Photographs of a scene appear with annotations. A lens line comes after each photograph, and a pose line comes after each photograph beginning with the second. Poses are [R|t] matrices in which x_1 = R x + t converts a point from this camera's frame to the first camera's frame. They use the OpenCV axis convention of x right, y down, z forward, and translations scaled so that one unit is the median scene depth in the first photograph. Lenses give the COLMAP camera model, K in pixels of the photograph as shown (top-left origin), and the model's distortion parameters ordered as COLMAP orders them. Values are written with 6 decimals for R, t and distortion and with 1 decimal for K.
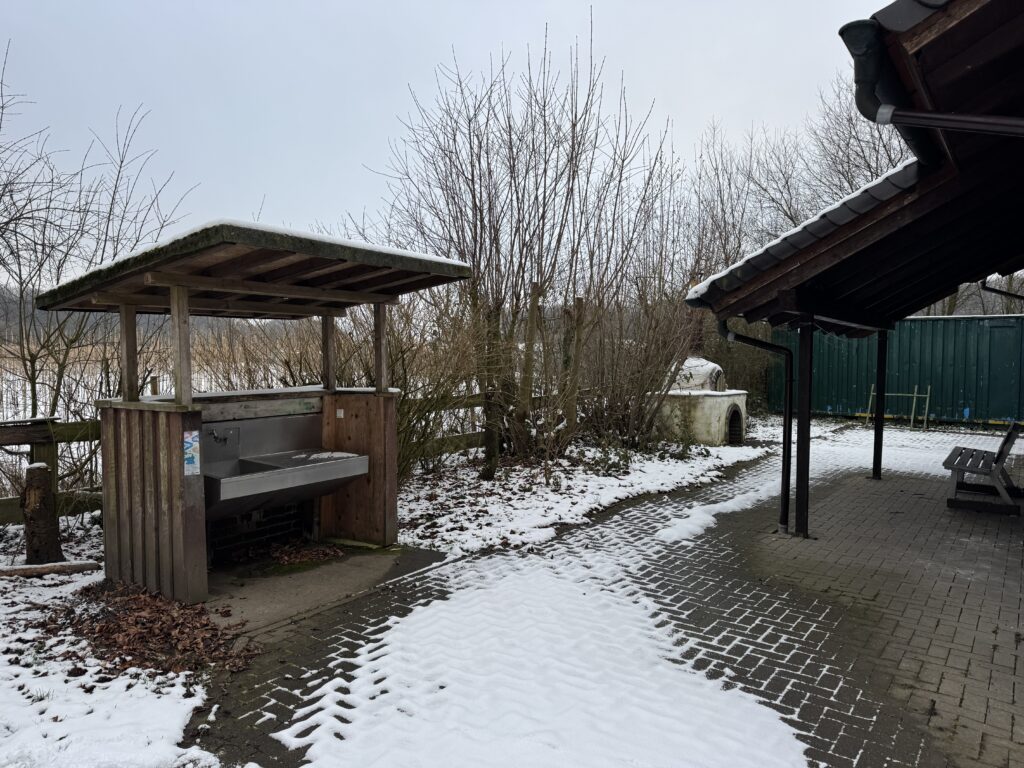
lens RADIAL K [[711.3, 0, 512.0], [0, 711.3, 384.0], [0, 0, 1]] dist [0.136714, -0.204203]
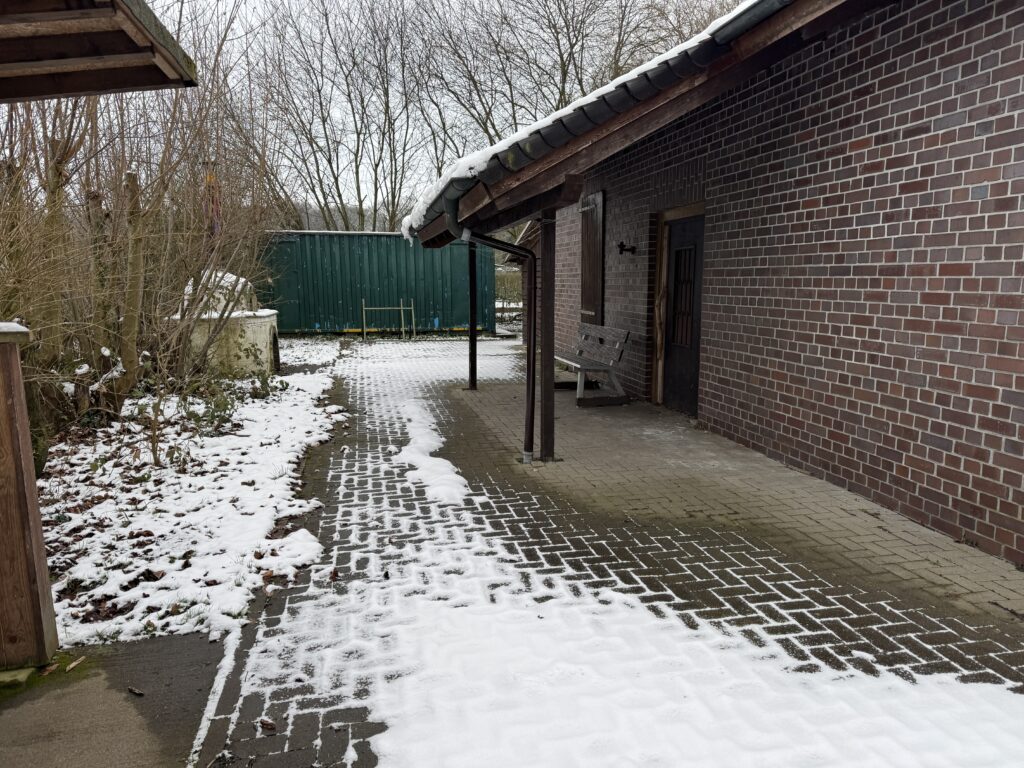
lens RADIAL K [[711.3, 0, 512.0], [0, 711.3, 384.0], [0, 0, 1]] dist [0.136714, -0.204203]
pose [[0.677658, -0.123061, 0.725007, -0.305285], [0.044178, 0.990930, 0.126906, 0.000016], [-0.734049, -0.053970, 0.676948, 0.497451]]
